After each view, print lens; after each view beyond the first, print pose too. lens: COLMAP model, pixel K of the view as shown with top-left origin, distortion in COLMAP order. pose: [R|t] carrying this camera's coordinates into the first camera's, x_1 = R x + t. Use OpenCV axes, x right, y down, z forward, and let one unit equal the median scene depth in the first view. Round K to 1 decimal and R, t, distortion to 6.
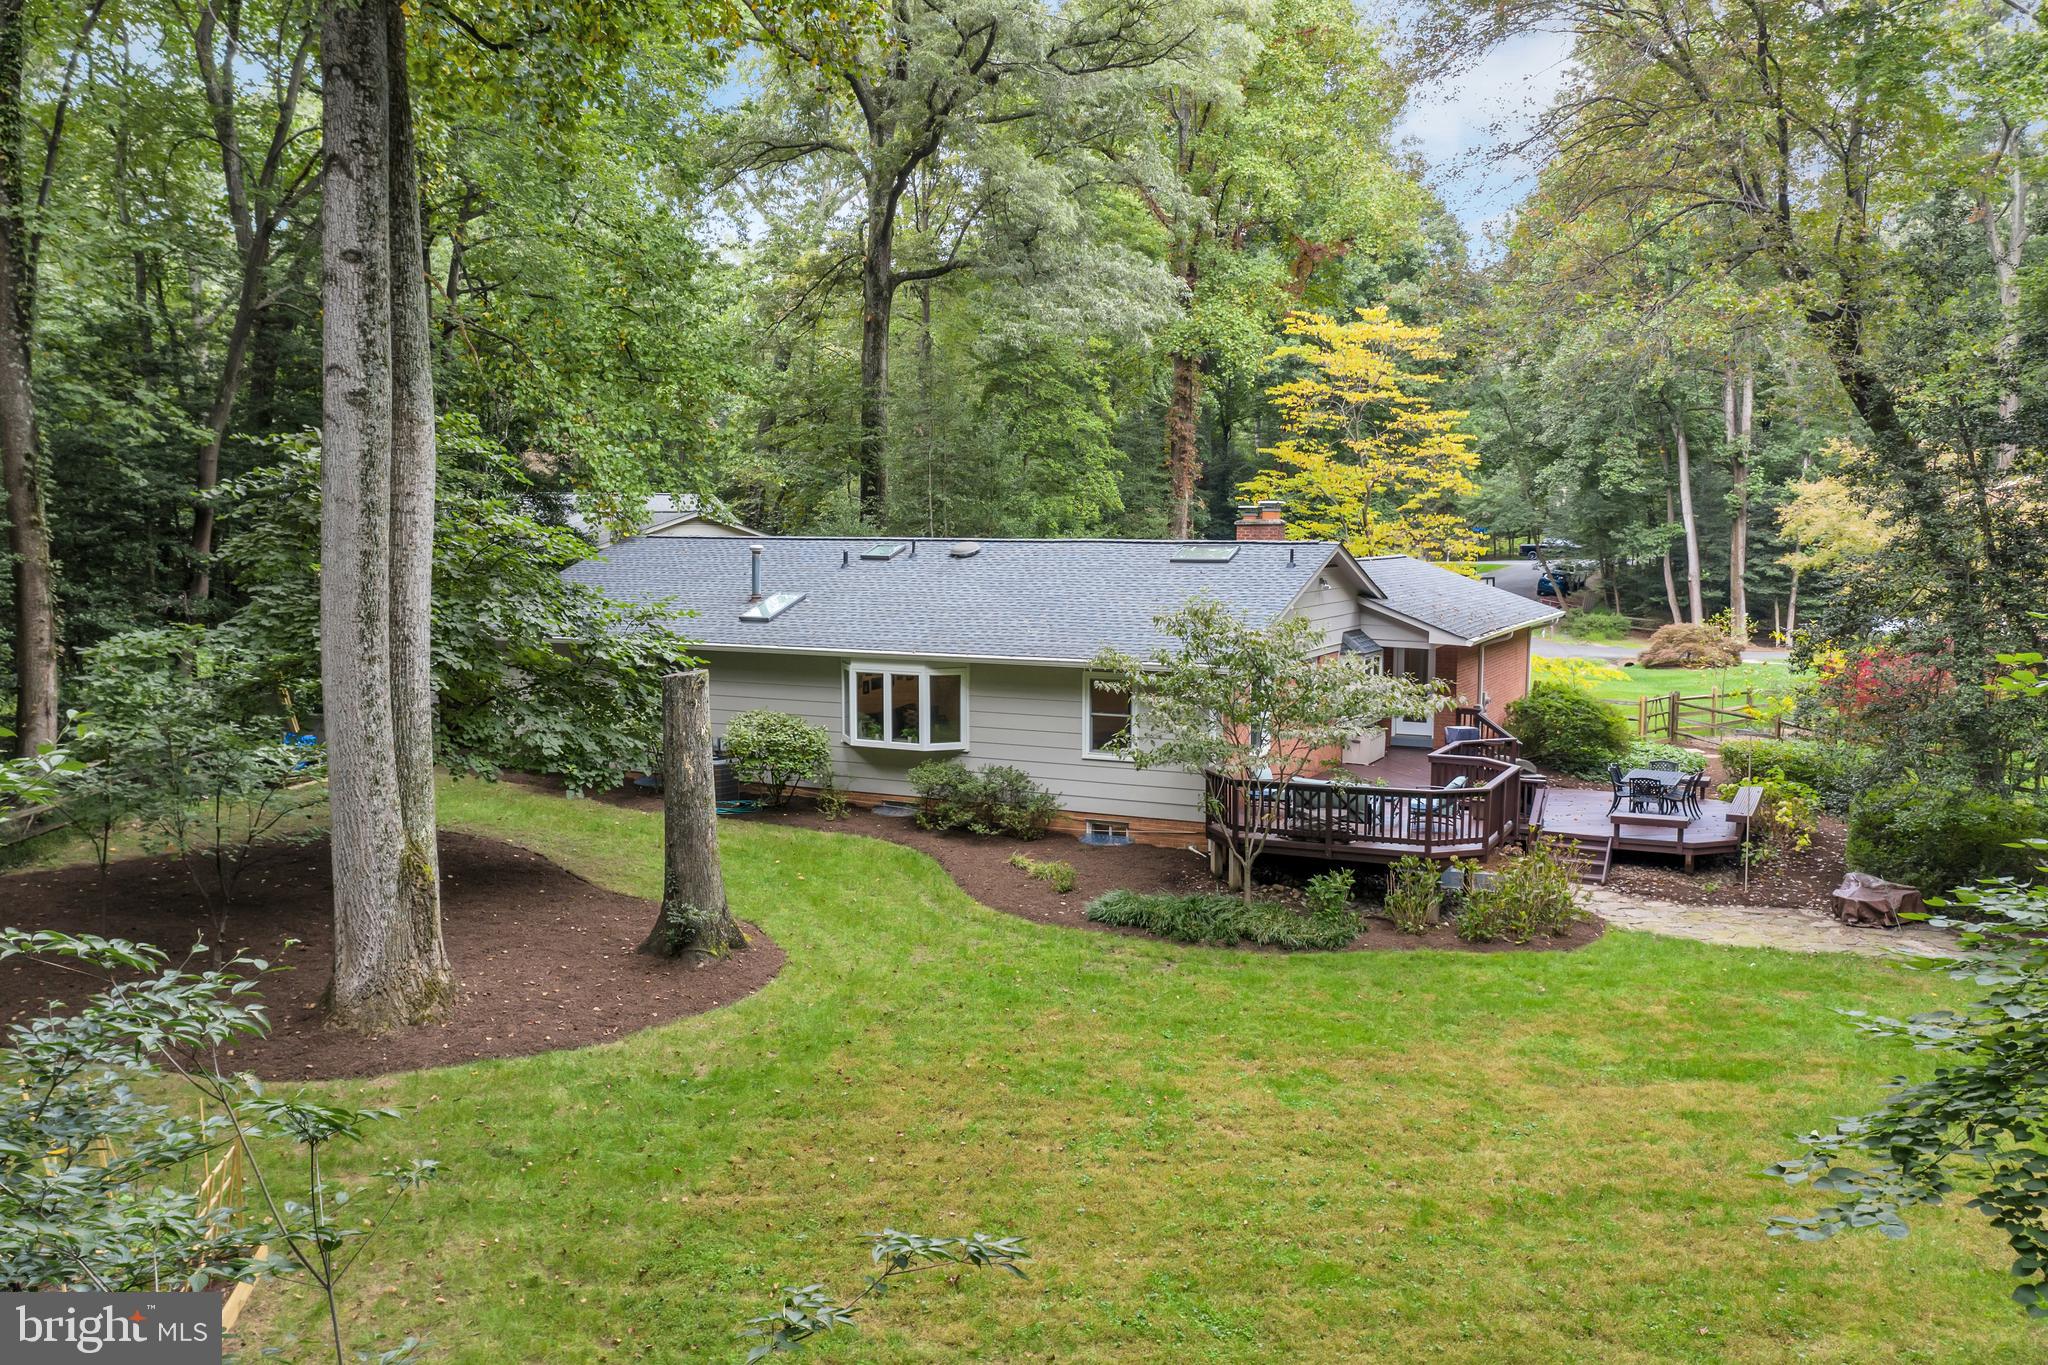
lens RADIAL K [[1639.9, 0, 1019.1], [0, 1639.9, 675.4], [0, 0, 1]] dist [-0.001524, 0.003183]
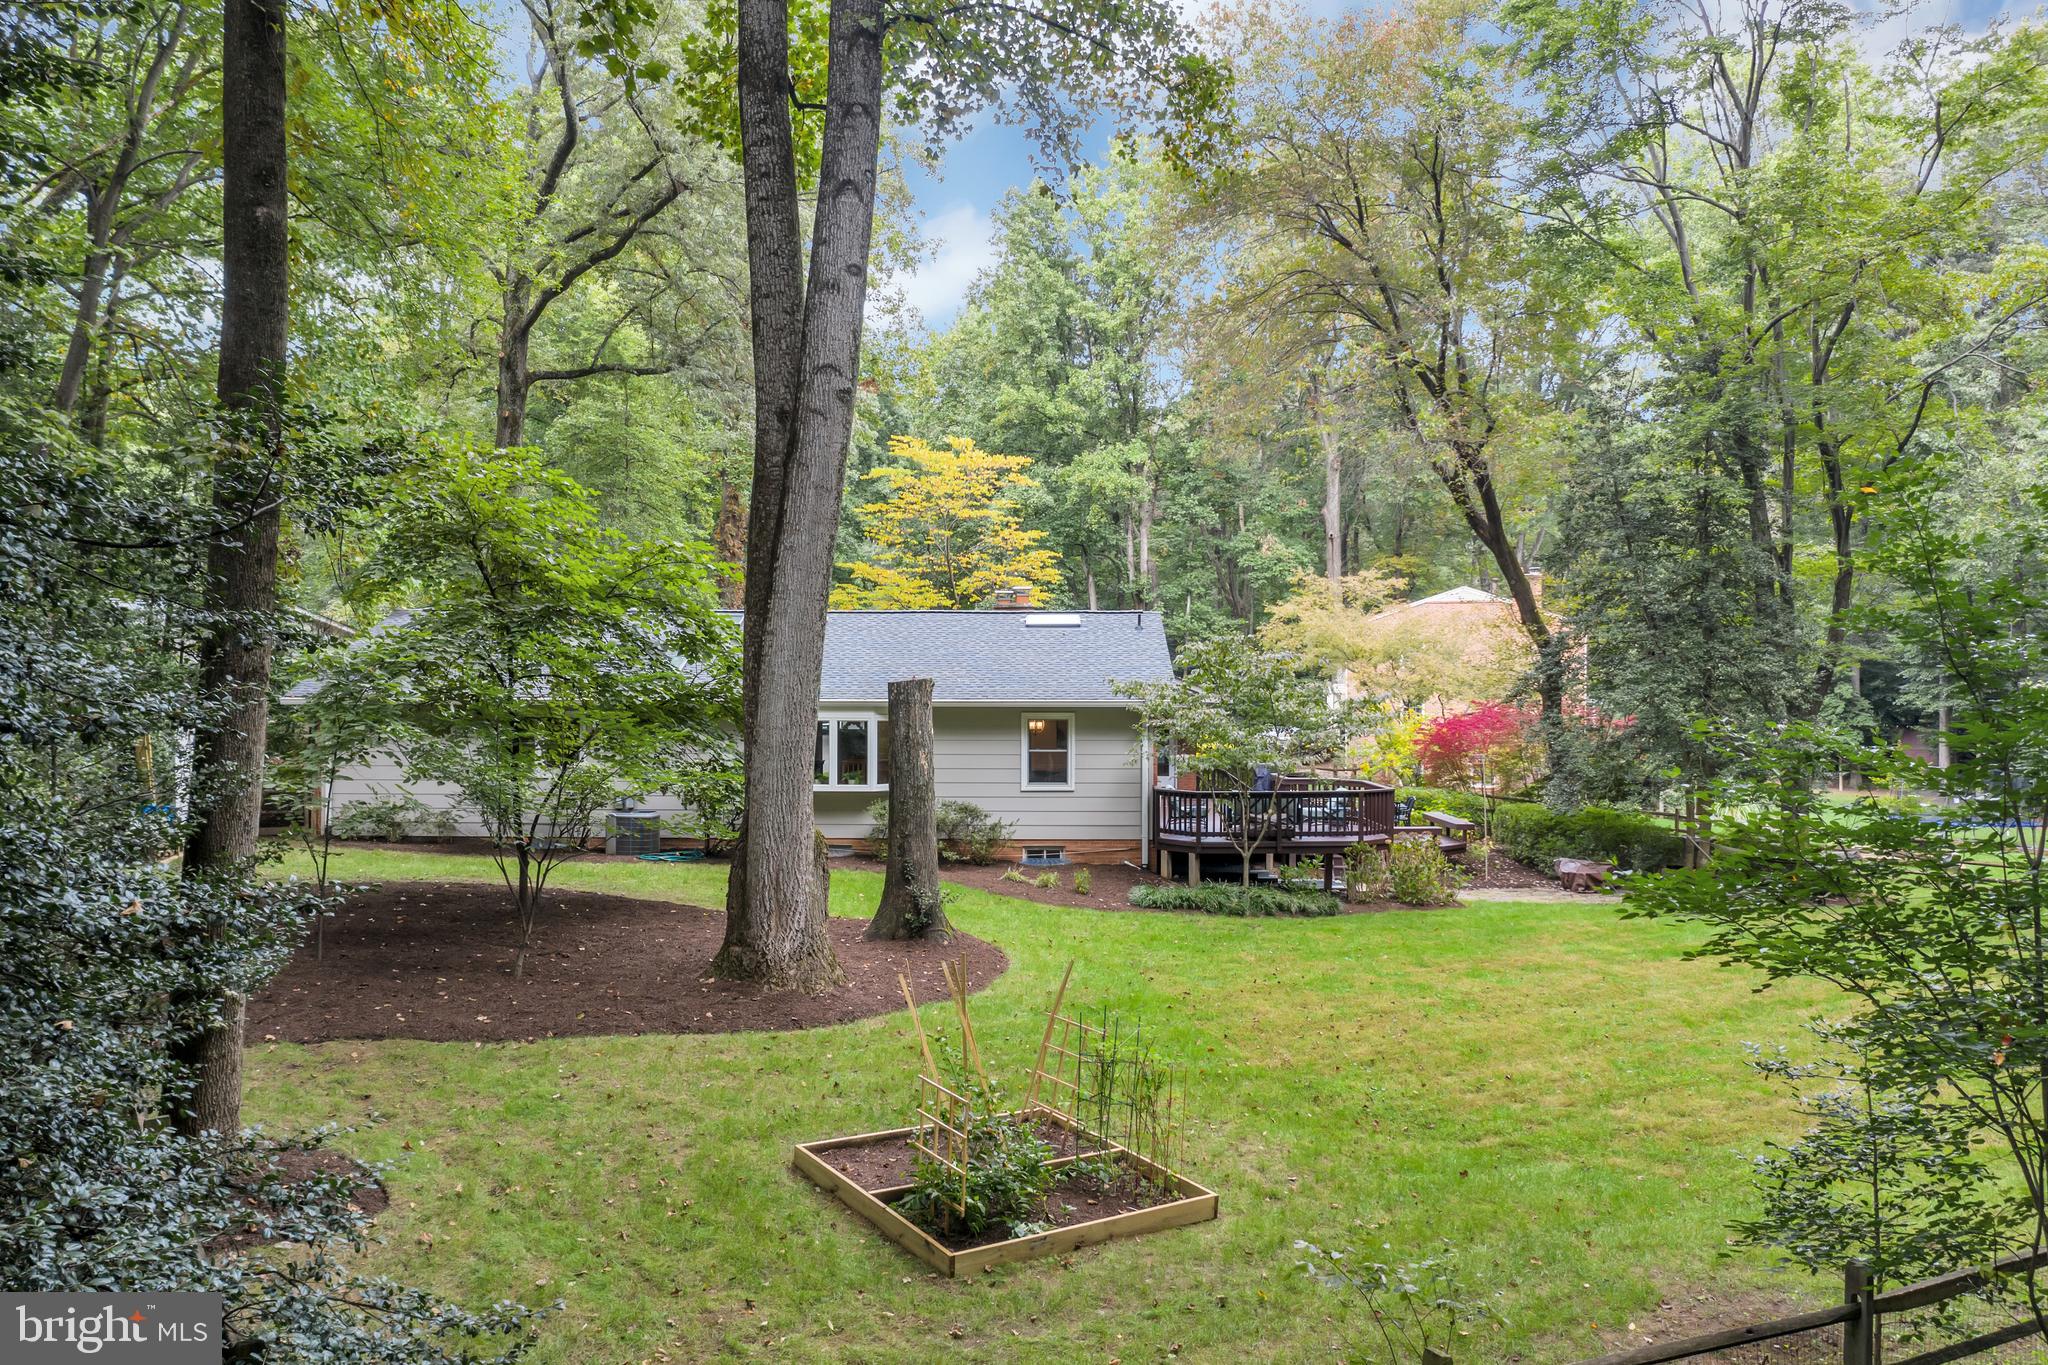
lens RADIAL K [[1639.9, 0, 1029.6], [0, 1639.9, 683.1], [0, 0, 1]] dist [-0.001524, 0.003183]
pose [[0.899012, 0.001364, 0.437922, -0.449746], [0.038127, 0.995954, -0.081374, 0.068689], [-0.436261, 0.089853, 0.895323, -0.016131]]
